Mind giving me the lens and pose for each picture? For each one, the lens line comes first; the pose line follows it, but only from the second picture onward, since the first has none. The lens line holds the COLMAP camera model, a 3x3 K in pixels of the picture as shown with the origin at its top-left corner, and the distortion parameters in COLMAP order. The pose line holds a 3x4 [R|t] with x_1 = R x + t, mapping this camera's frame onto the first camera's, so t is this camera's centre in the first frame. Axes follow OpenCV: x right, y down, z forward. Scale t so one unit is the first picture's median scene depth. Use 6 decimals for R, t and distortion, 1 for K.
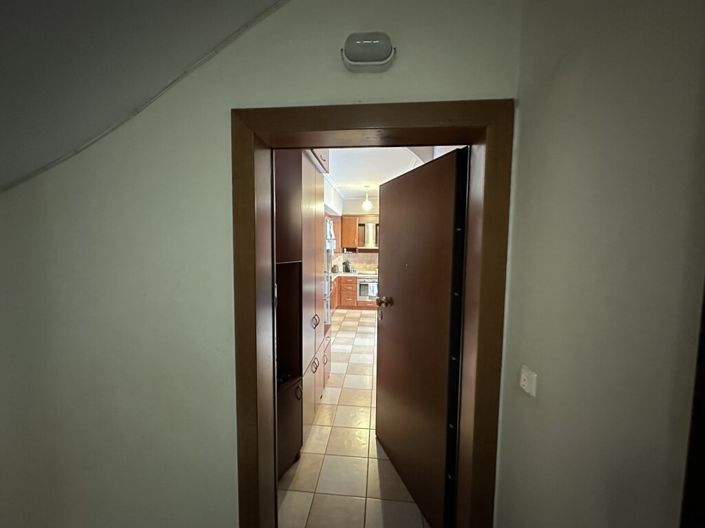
lens RADIAL K [[283.2, 0, 351.7], [0, 283.2, 264.3], [0, 0, 1]] dist [0.000045, -0.000316]
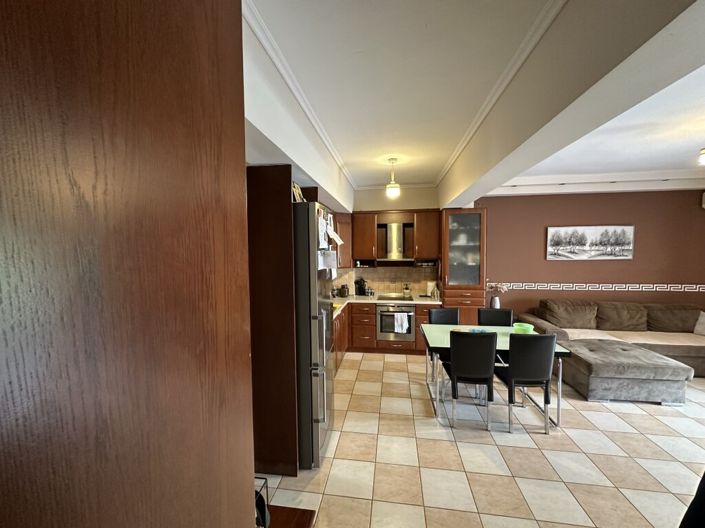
lens RADIAL K [[283.2, 0, 350.6], [0, 283.2, 265.6], [0, 0, 1]] dist [0.000045, -0.000316]
pose [[0.998433, -0.013404, -0.054332, -0.004628], [0.012397, 0.999746, -0.018816, -0.032230], [0.054570, 0.018113, 0.998346, 0.326871]]
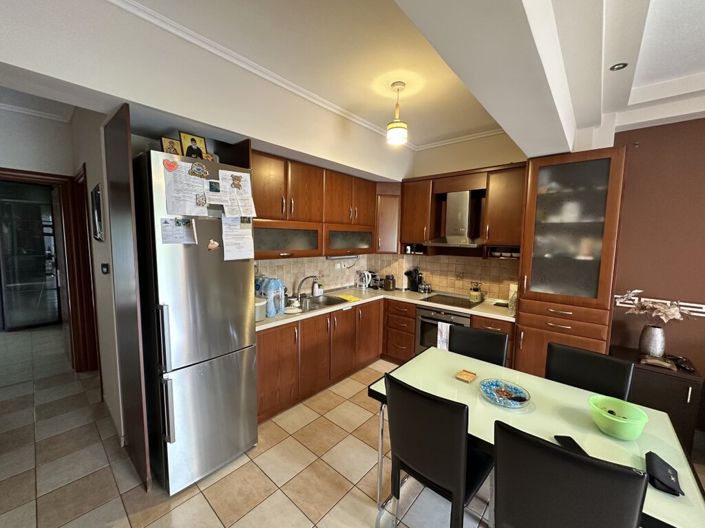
lens RADIAL K [[283.2, 0, 352.3], [0, 283.2, 264.7], [0, 0, 1]] dist [0.000045, -0.000316]
pose [[0.808165, 0.062592, -0.585620, 0.200669], [-0.051760, 0.998038, 0.035242, -0.033812], [0.586677, 0.001831, 0.809819, 0.533818]]
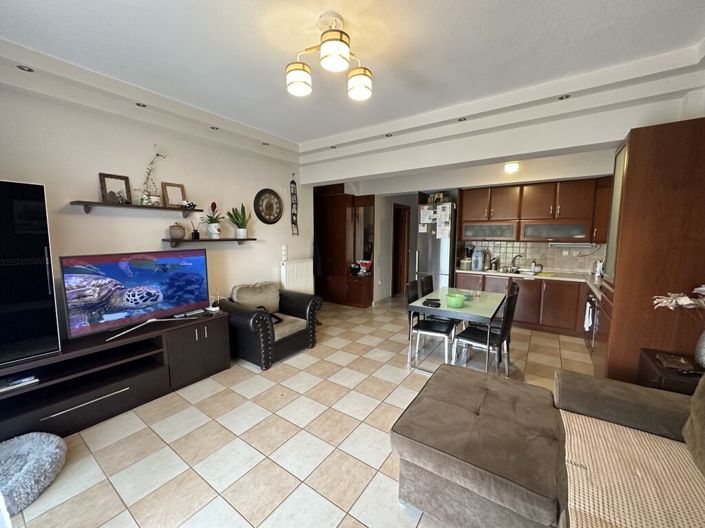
lens RADIAL K [[283.2, 0, 352.4], [0, 283.2, 263.2], [0, 0, 1]] dist [0.000045, -0.000316]
pose [[-0.499513, 0.086625, -0.861964, 0.698735], [-0.067863, 0.988018, 0.138620, -0.045501], [0.863644, 0.127738, -0.487650, 0.861169]]
